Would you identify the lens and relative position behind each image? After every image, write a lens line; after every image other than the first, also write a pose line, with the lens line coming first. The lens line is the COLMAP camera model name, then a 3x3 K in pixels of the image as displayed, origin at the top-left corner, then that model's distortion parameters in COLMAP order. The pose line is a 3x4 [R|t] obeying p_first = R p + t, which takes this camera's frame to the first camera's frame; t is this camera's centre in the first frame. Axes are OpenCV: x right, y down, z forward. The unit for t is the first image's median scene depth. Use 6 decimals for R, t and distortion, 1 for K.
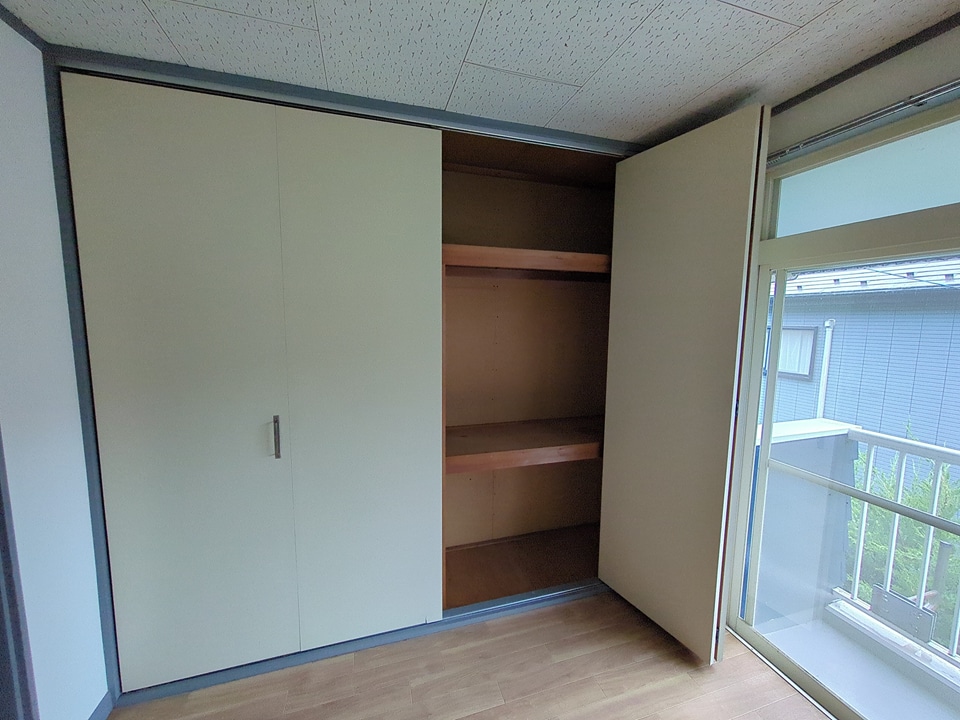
lens RADIAL K [[378.5, 0, 484.2], [0, 378.5, 362.1], [0, 0, 1]] dist [0.002618, 0.000742]
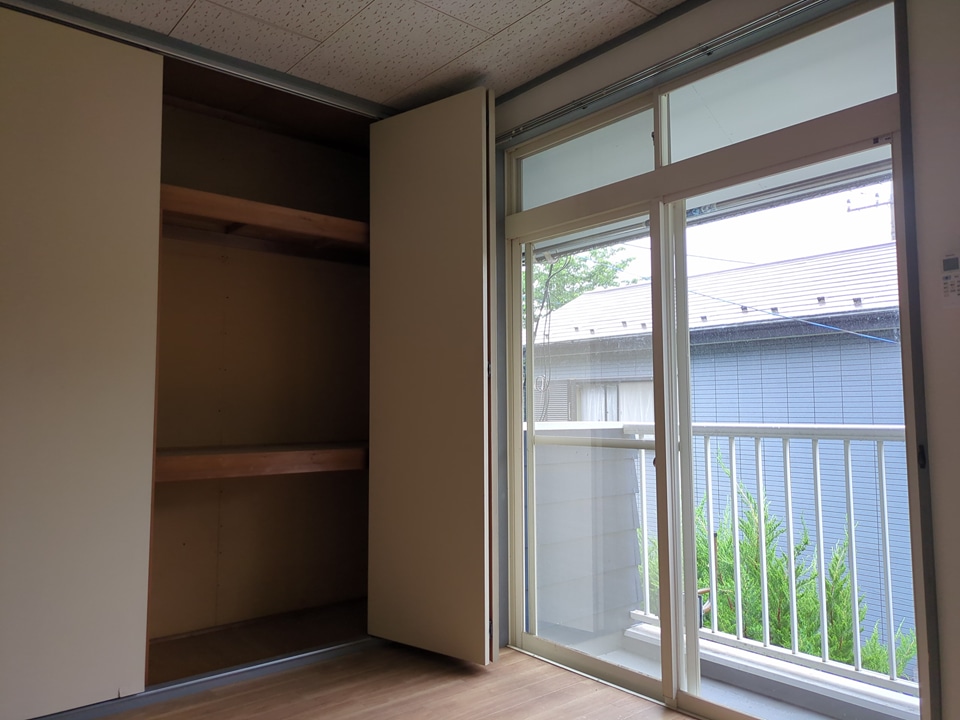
lens RADIAL K [[713.8, 0, 468.1], [0, 713.8, 361.7], [0, 0, 1]] dist [0.048249, -0.000001]
pose [[0.926962, 0.013013, 0.374930, -0.074959], [0.052750, 0.984949, -0.164601, 0.364639], [-0.371429, 0.172357, 0.912323, -0.613206]]
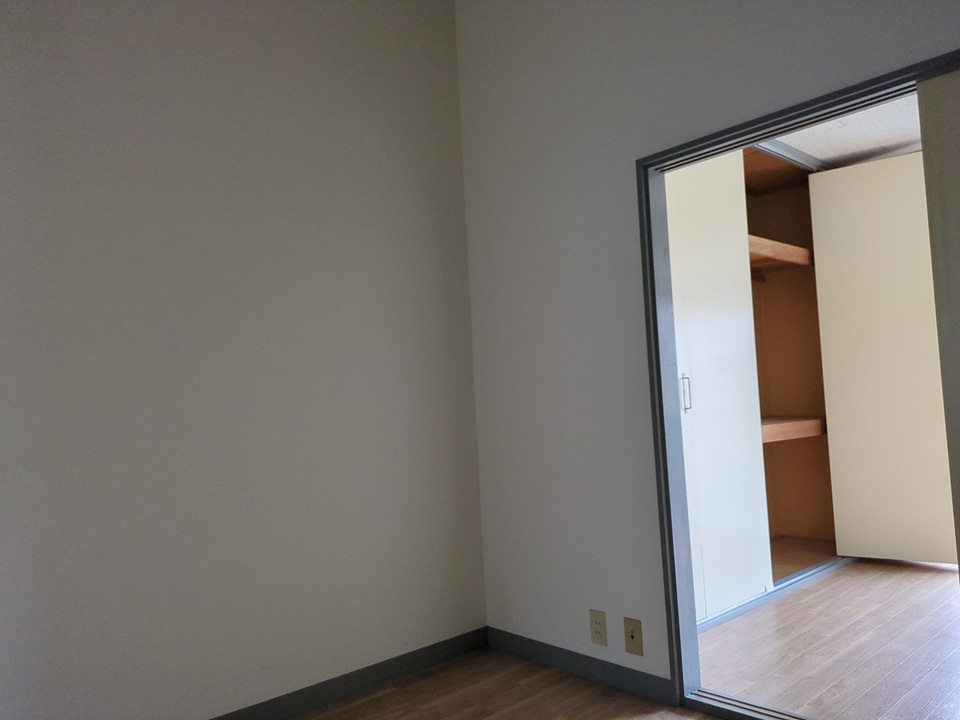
lens RADIAL K [[722.7, 0, 480.0], [0, 722.7, 360.0], [0, 0, 1]] dist [0.007385, -0.002812]
pose [[0.904324, -0.035408, 0.425375, -1.788561], [0.108873, 0.982726, -0.149656, 0.312655], [-0.412728, 0.181650, 0.892558, -0.567170]]
